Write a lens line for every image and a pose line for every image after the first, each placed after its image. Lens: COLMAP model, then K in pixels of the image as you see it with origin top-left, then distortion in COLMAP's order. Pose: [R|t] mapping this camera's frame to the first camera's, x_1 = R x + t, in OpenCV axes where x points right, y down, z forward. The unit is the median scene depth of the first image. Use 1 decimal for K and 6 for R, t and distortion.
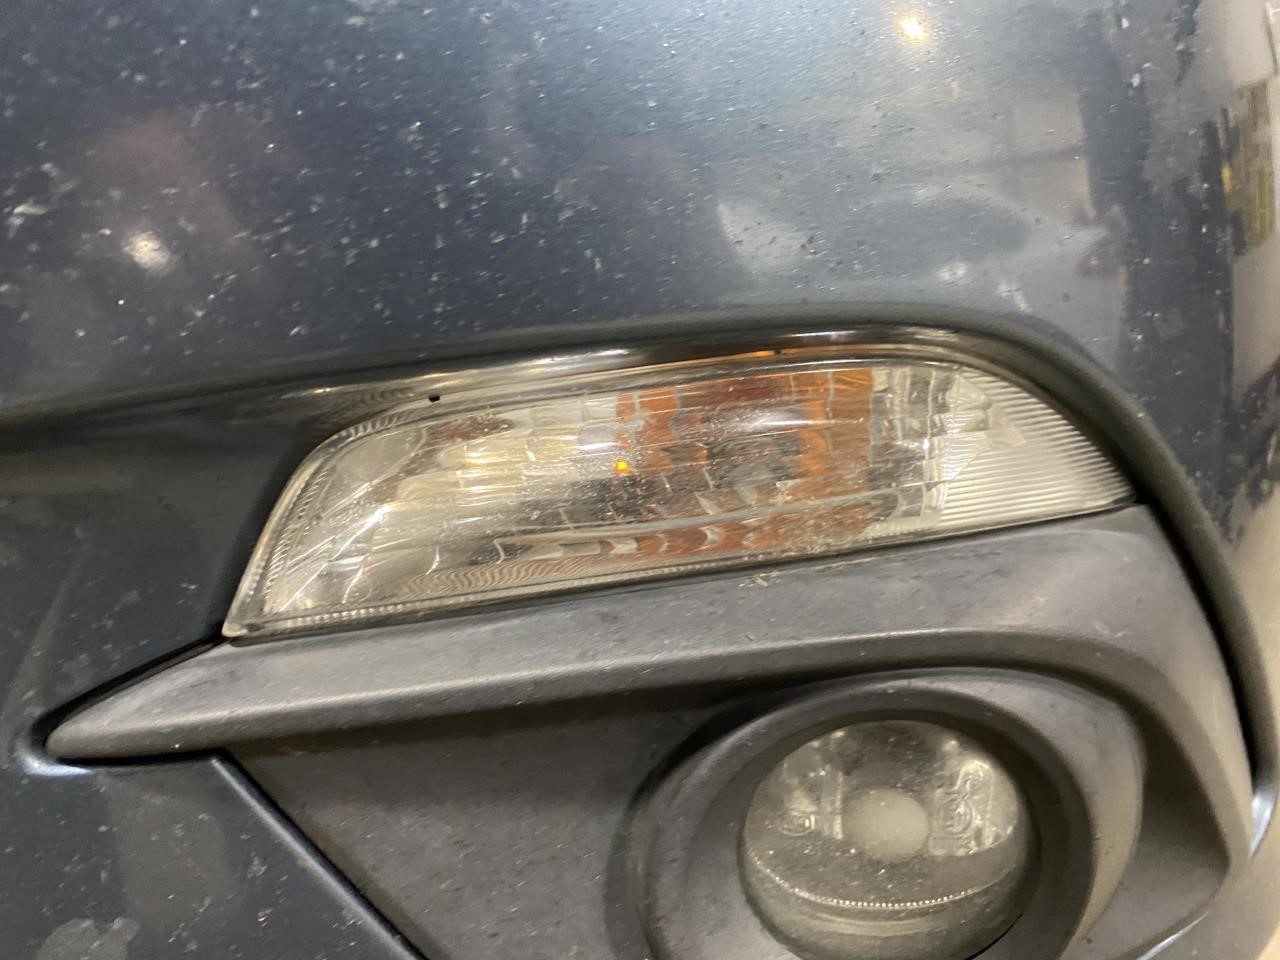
lens RADIAL K [[967.8, 0, 640.0], [0, 967.8, 480.0], [0, 0, 1]] dist [0.004068, -0.005139]
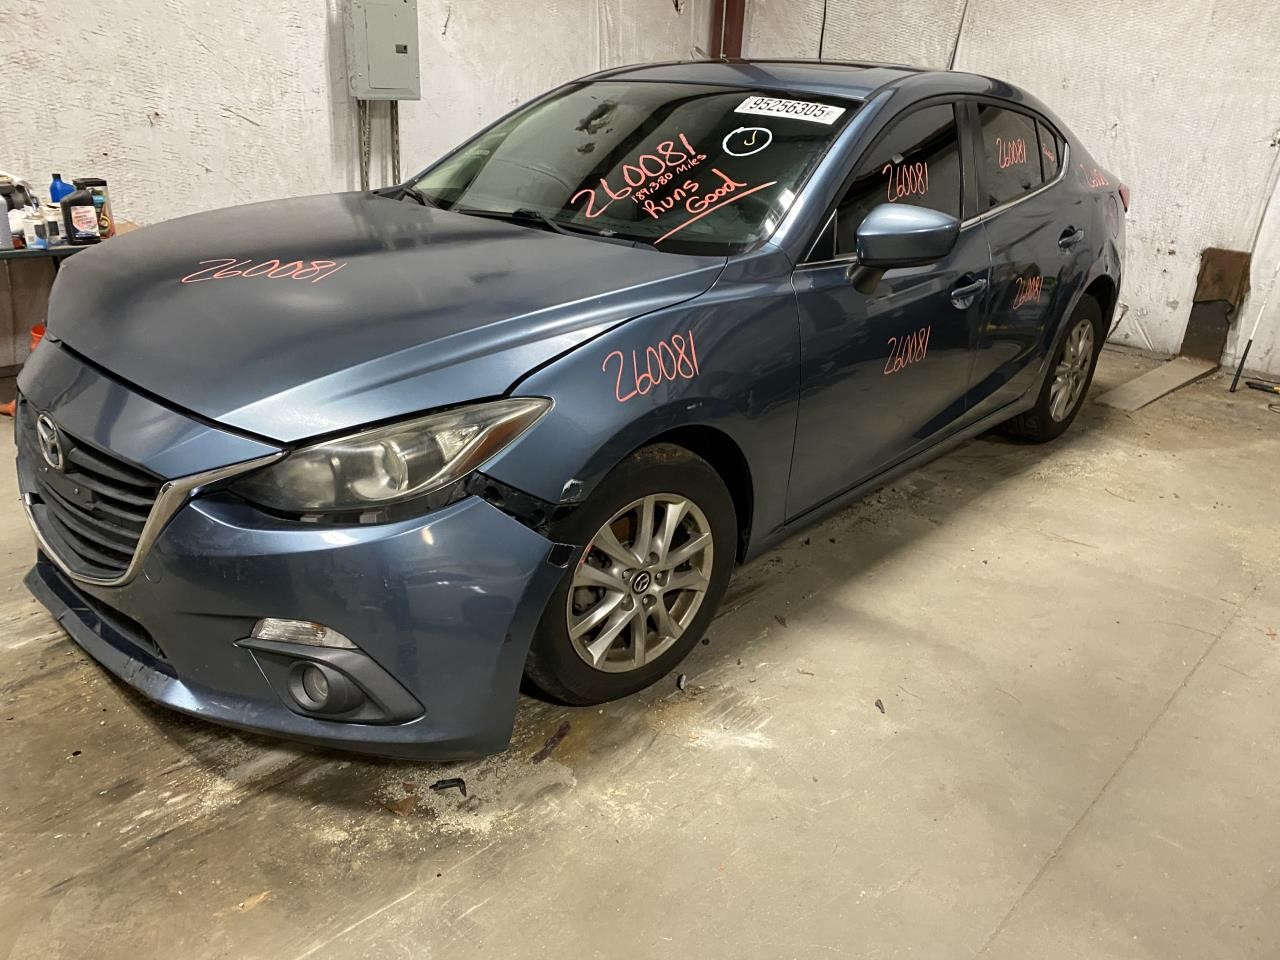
lens RADIAL K [[979.7, 0, 654.8], [0, 979.7, 480.0], [0, 0, 1]] dist [0.004061, -0.003928]
pose [[0.847618, 0.169292, -0.502875, 7.217287], [-0.181350, 0.983094, 0.025284, -2.232005], [0.498654, 0.069765, 0.863989, -5.305243]]
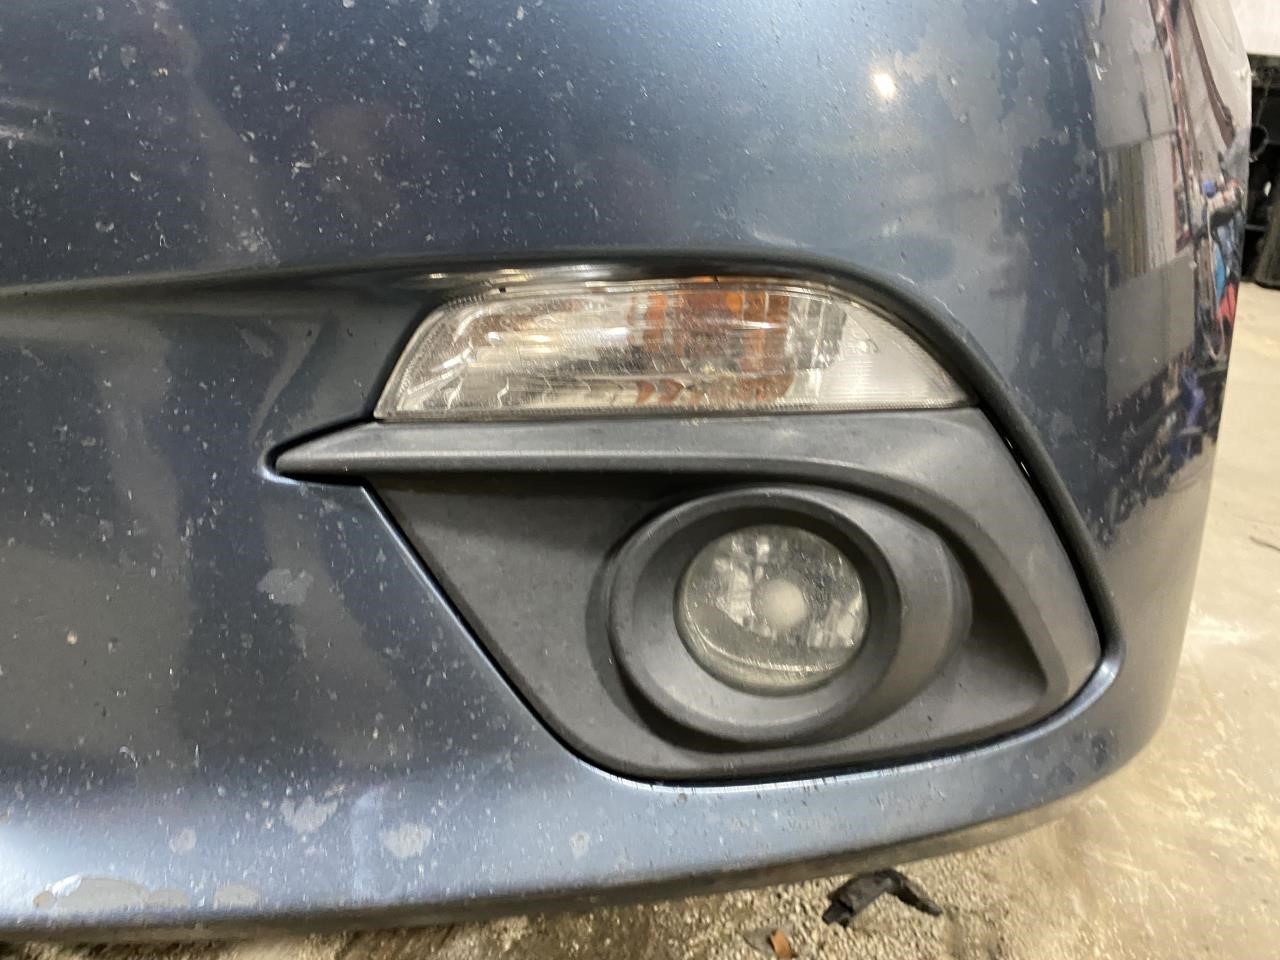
lens RADIAL K [[954.3, 0, 640.4], [0, 954.3, 491.7], [0, 0, 1]] dist [0.001306, -0.005933]
pose [[0.992183, 0.076820, -0.098345, 0.212200], [-0.077212, 0.997015, -0.000176, 0.240465], [0.098038, 0.007768, 0.995152, -0.623047]]
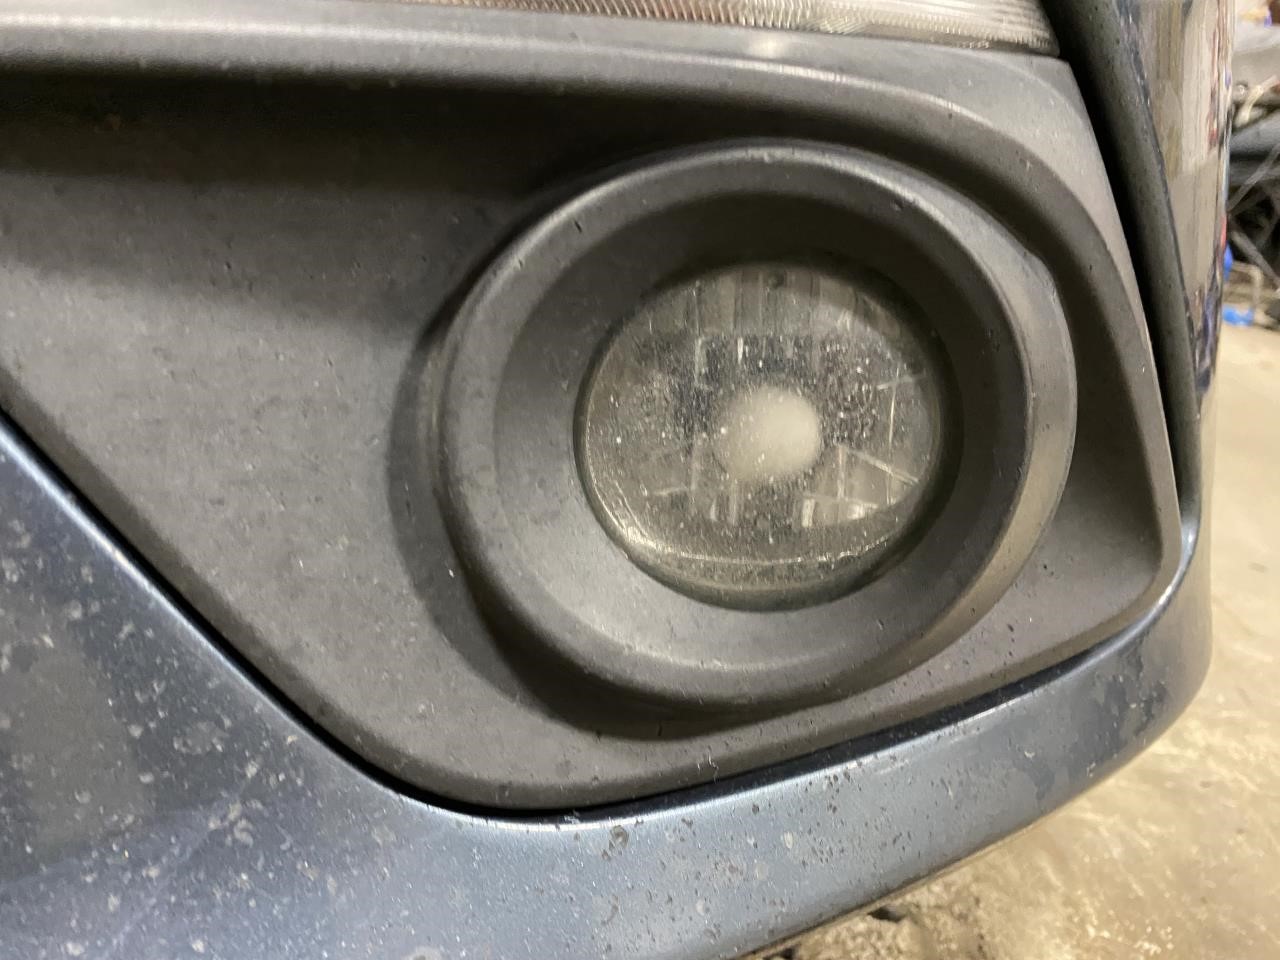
lens RADIAL K [[967.8, 0, 640.0], [0, 967.8, 480.0], [0, 0, 1]] dist [0.004068, -0.005139]
pose [[0.993649, -0.012006, 0.111881, 0.076744], [0.014007, 0.999755, -0.017114, 0.494362], [-0.111648, 0.018572, 0.993574, 0.285056]]
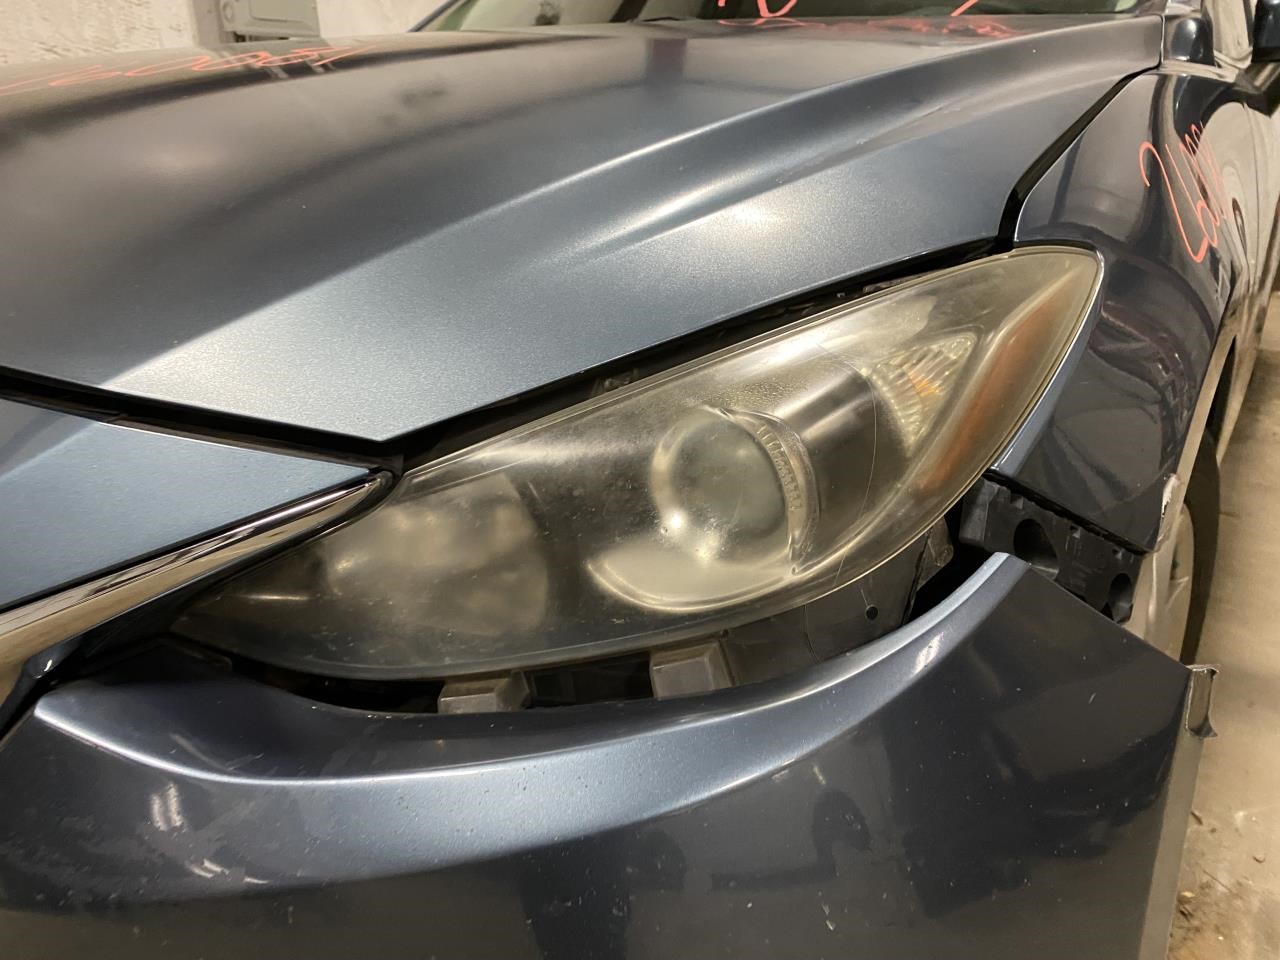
lens RADIAL K [[967.8, 0, 640.0], [0, 967.8, 480.0], [0, 0, 1]] dist [0.004068, -0.005139]
pose [[0.910102, 0.054478, -0.410787, 1.311520], [-0.069547, 0.997340, -0.021816, -1.620101], [0.408505, 0.048424, 0.911470, -1.159046]]
